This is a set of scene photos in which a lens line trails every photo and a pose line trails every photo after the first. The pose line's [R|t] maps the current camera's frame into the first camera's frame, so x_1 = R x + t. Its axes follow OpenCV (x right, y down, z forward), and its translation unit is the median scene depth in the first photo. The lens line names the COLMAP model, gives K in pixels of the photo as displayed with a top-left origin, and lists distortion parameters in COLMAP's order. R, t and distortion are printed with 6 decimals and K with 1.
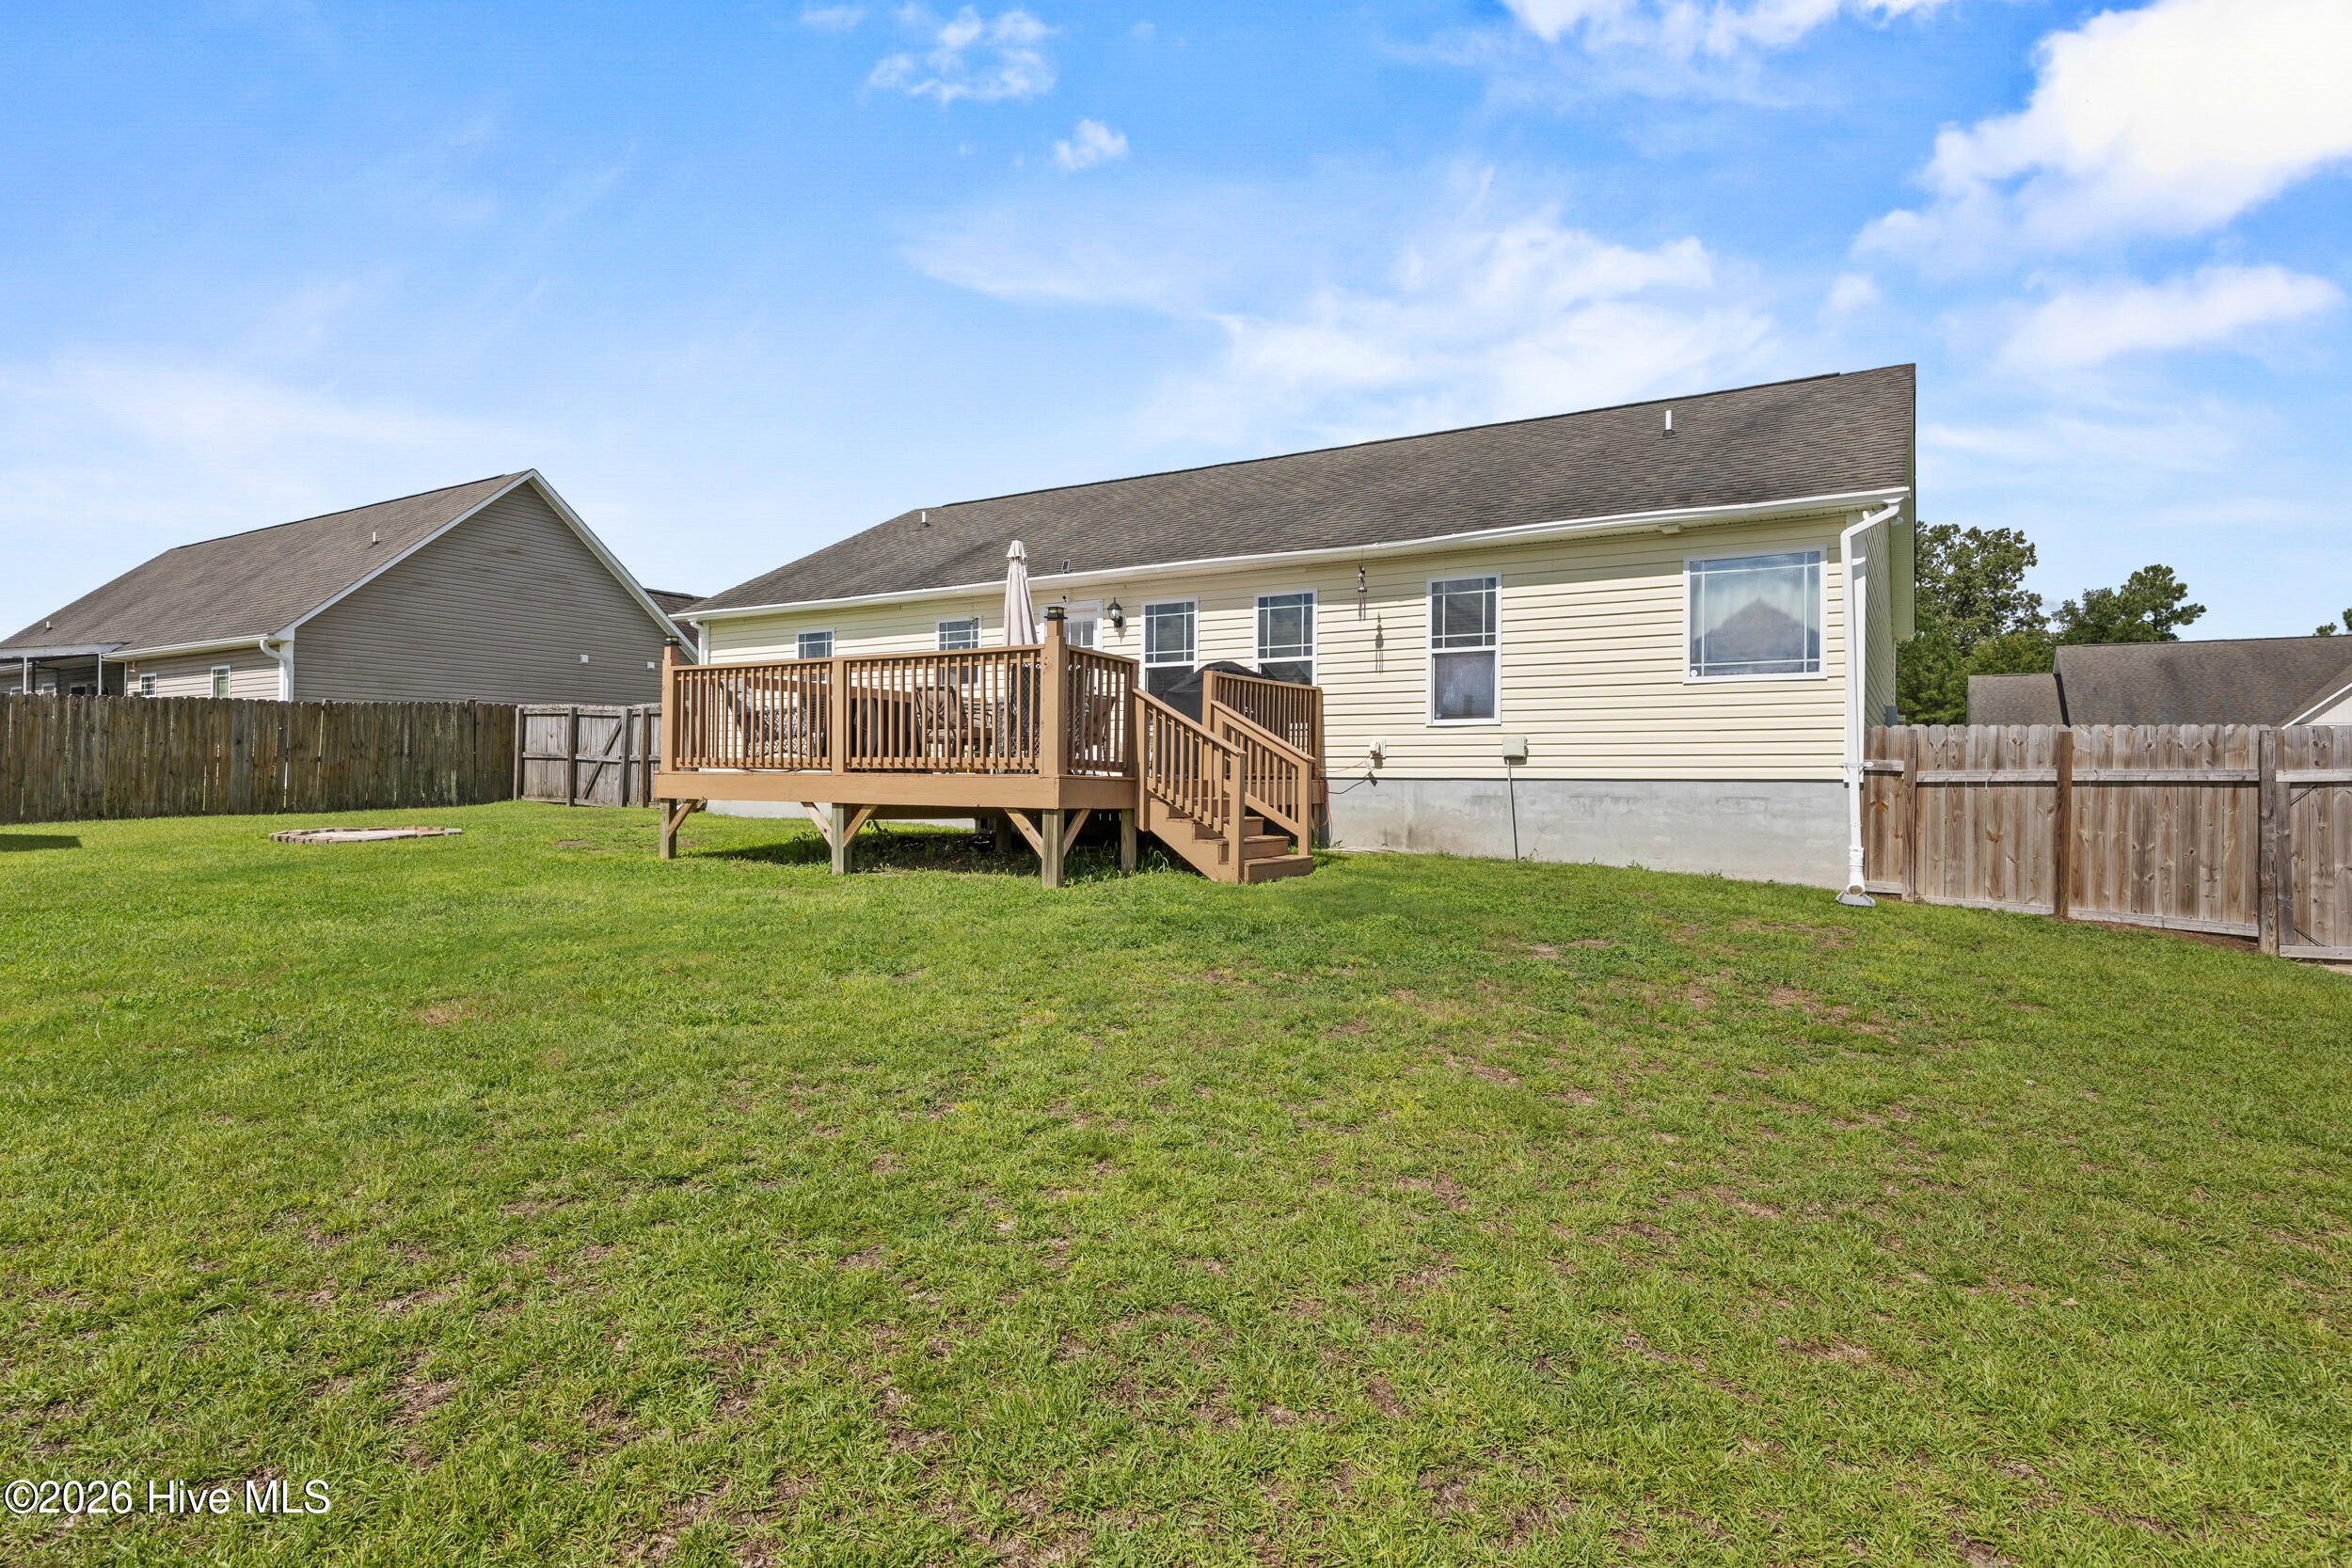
lens RADIAL K [[1235.6, 0, 1176.0], [0, 1235.6, 784.0], [0, 0, 1]] dist [-0.005111, -0.001374]
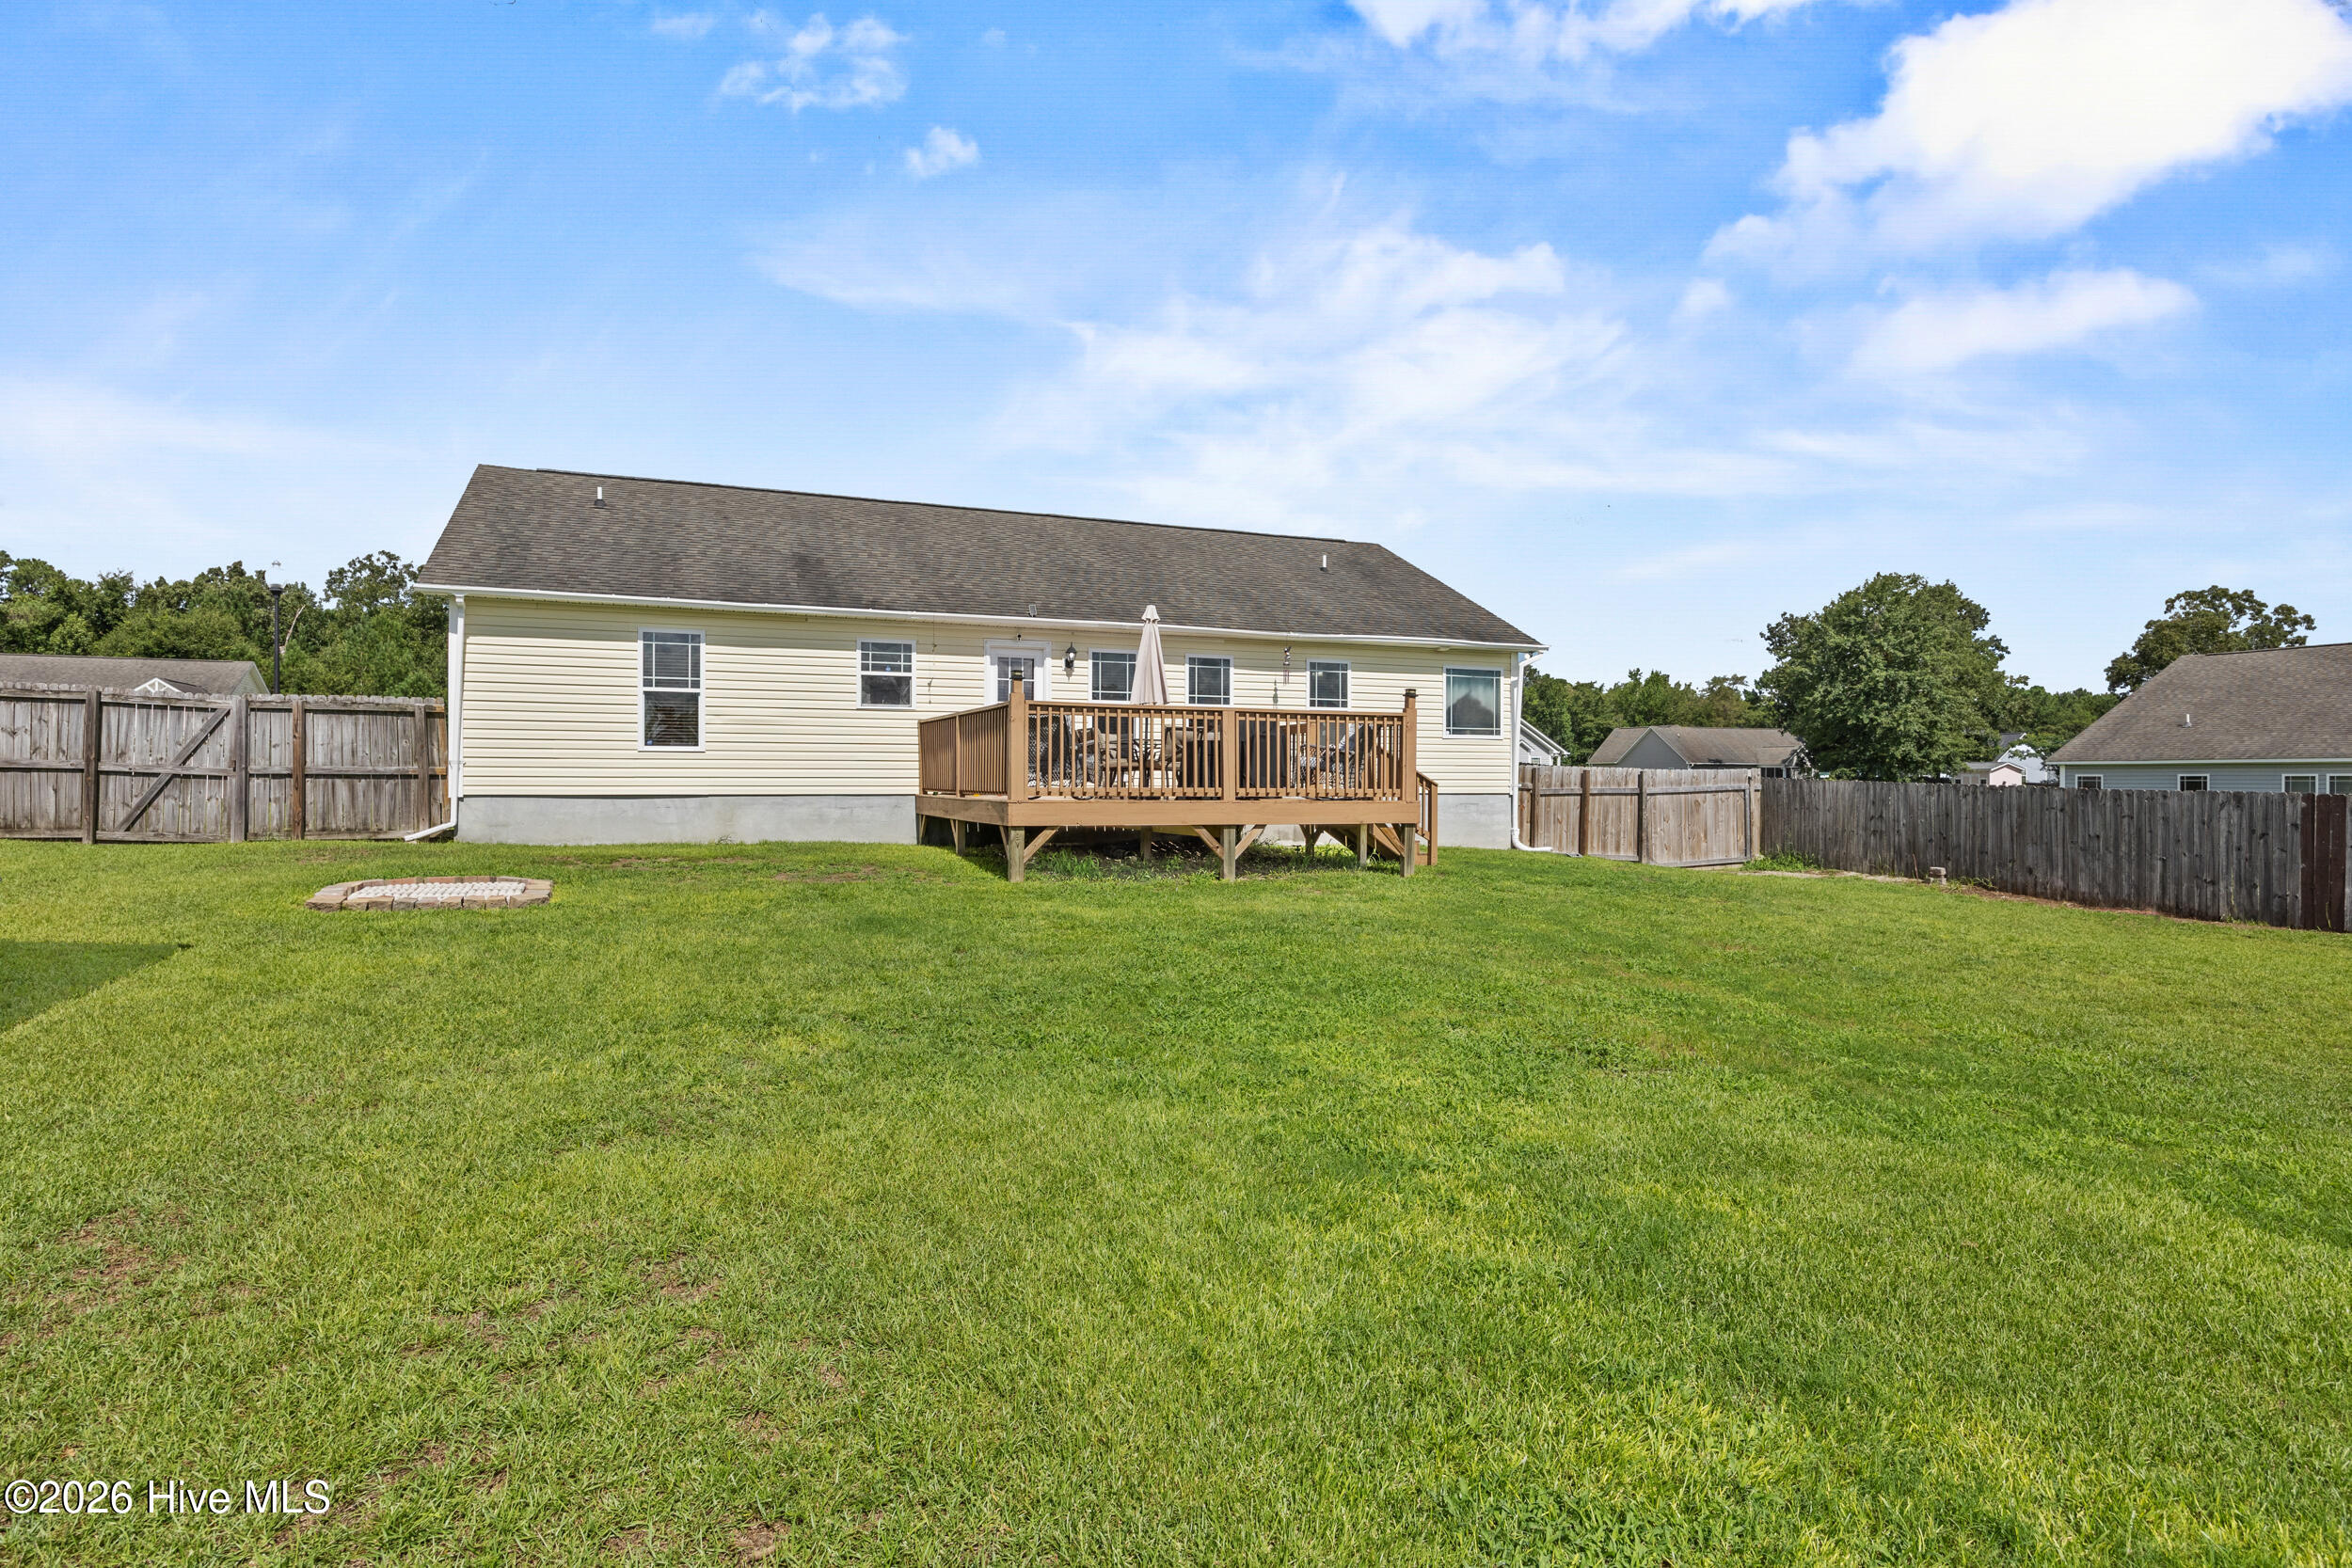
lens RADIAL K [[1235.6, 0, 1176.0], [0, 1235.6, 784.0], [0, 0, 1]] dist [-0.005111, -0.001374]
pose [[0.587895, -0.008989, 0.808887, -0.979930], [-0.000012, 0.999938, 0.011120, -0.029392], [-0.808937, -0.006547, 0.587859, 0.228072]]
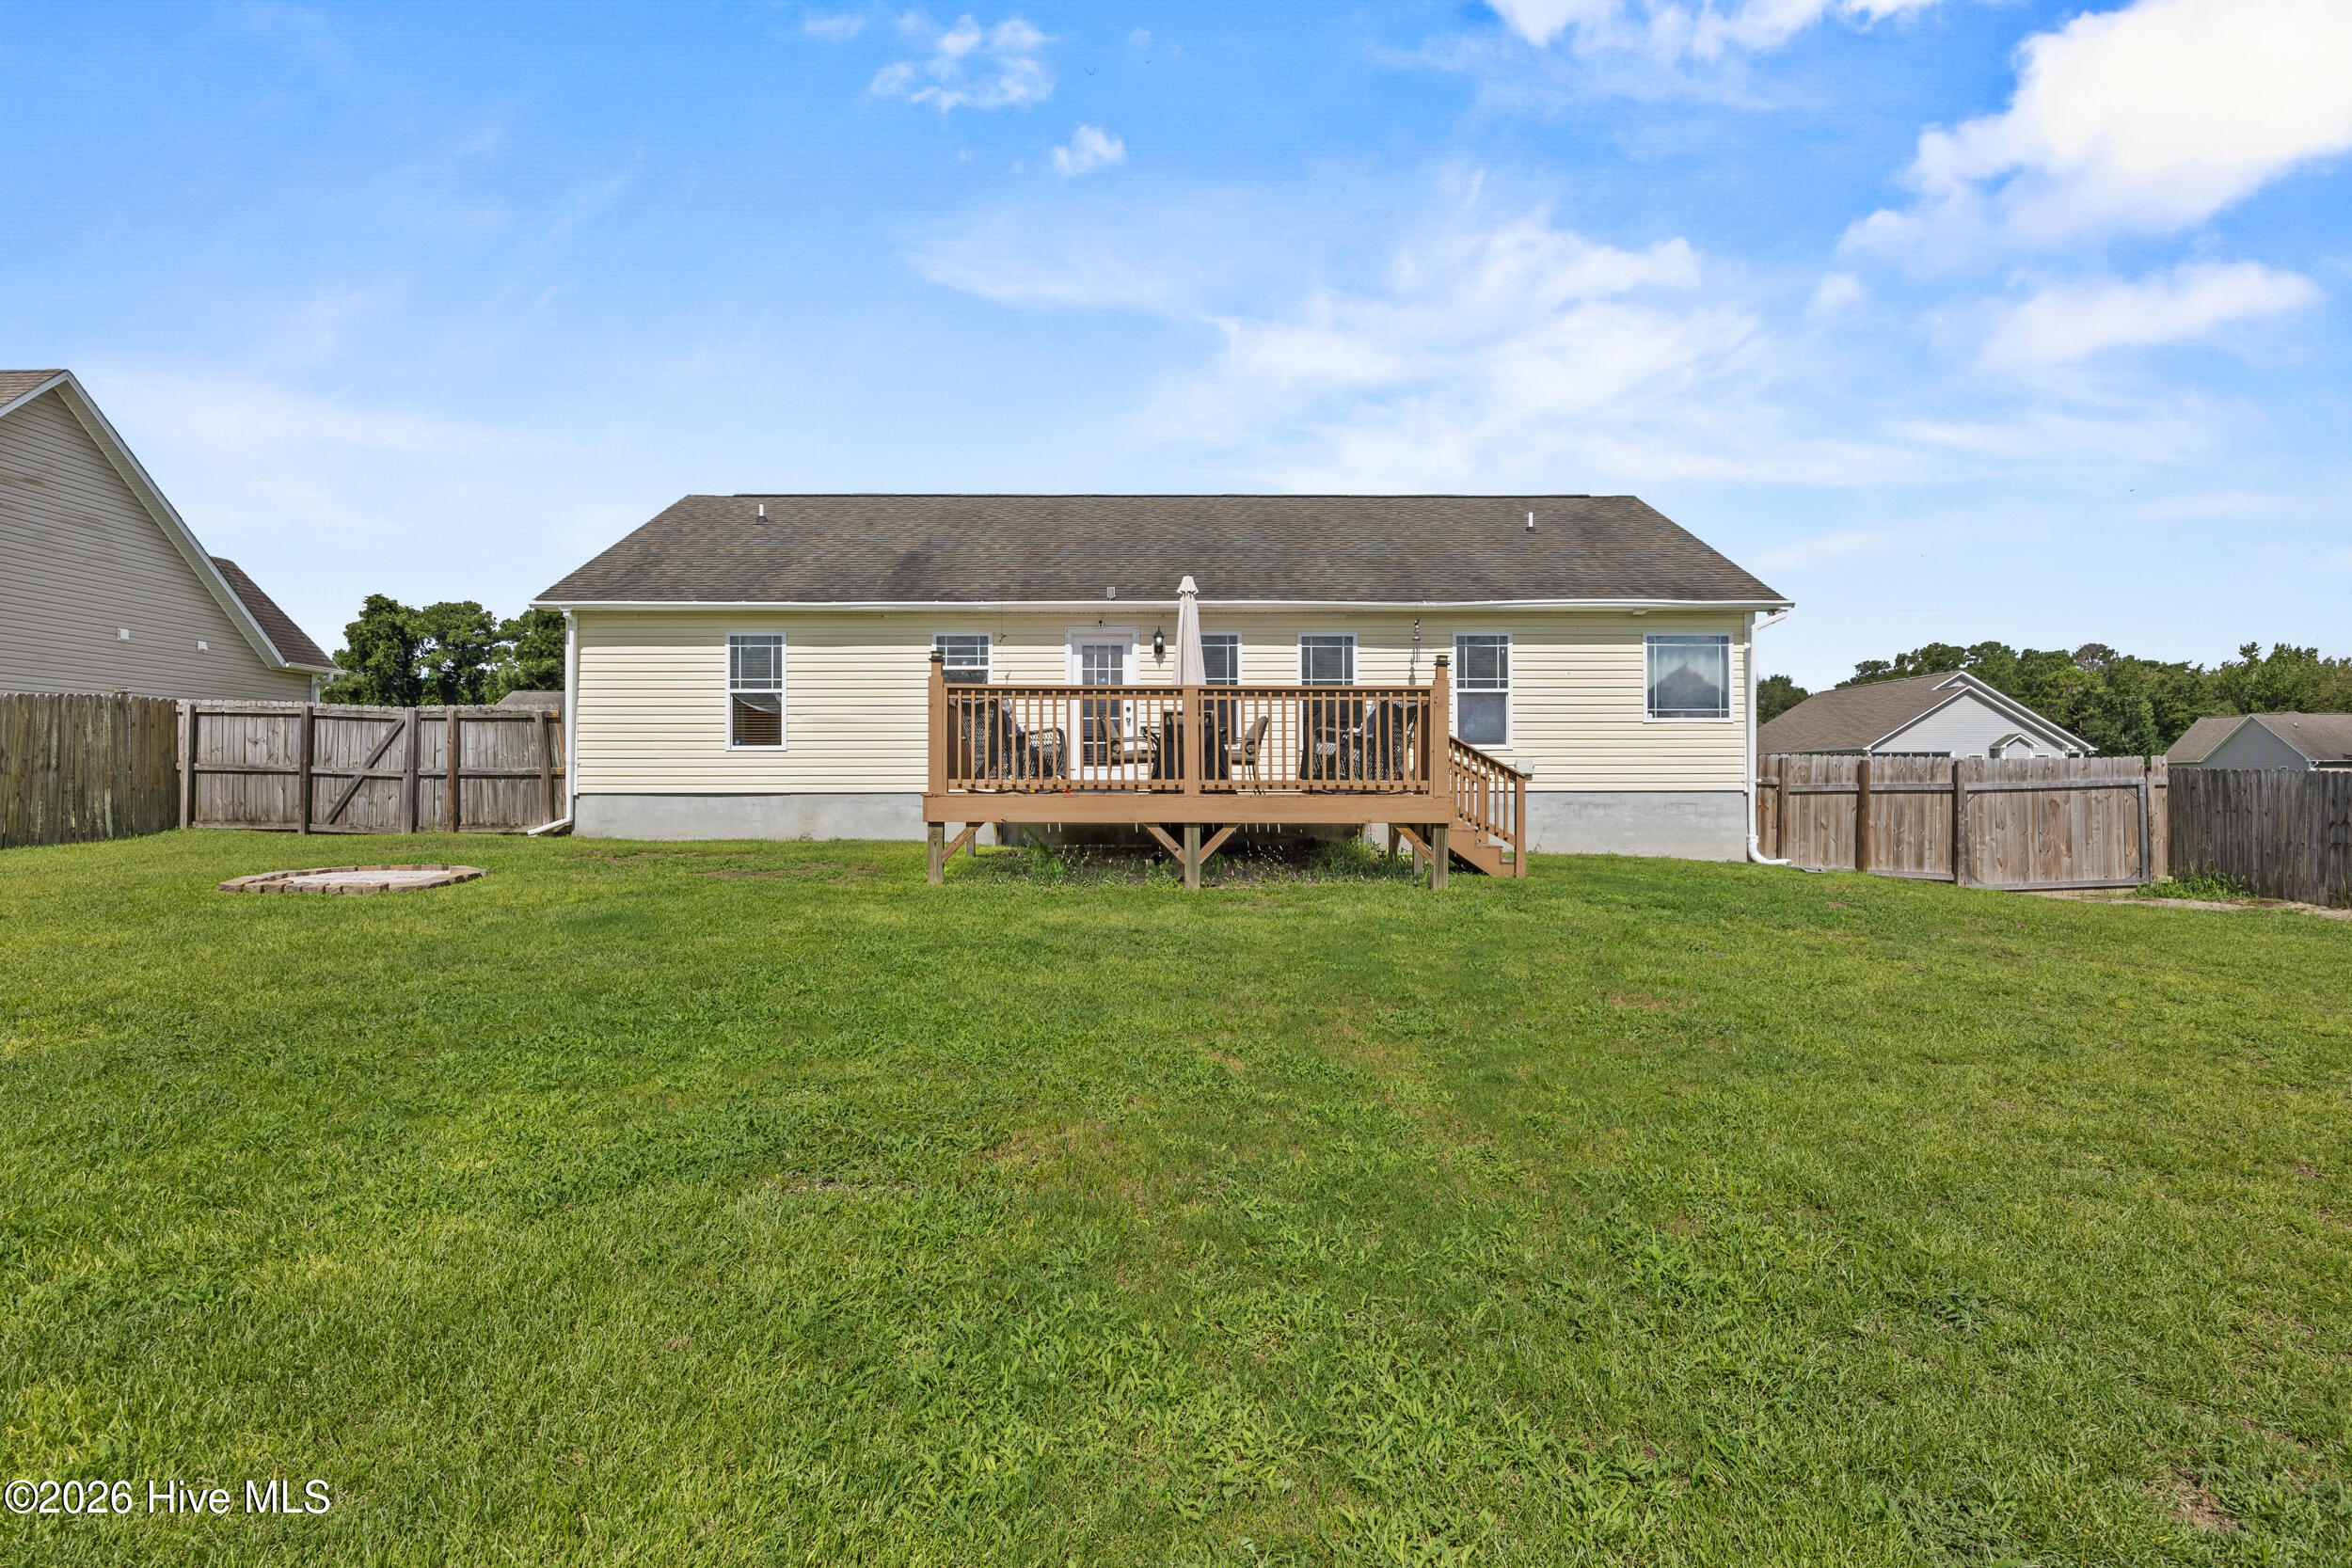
lens RADIAL K [[1235.6, 0, 1176.0], [0, 1235.6, 784.0], [0, 0, 1]] dist [-0.005111, -0.001374]
pose [[0.846824, -0.007570, 0.531820, -0.633671], [0.008019, 0.999967, 0.001465, -0.014451], [-0.531813, 0.003024, 0.846856, 0.076552]]
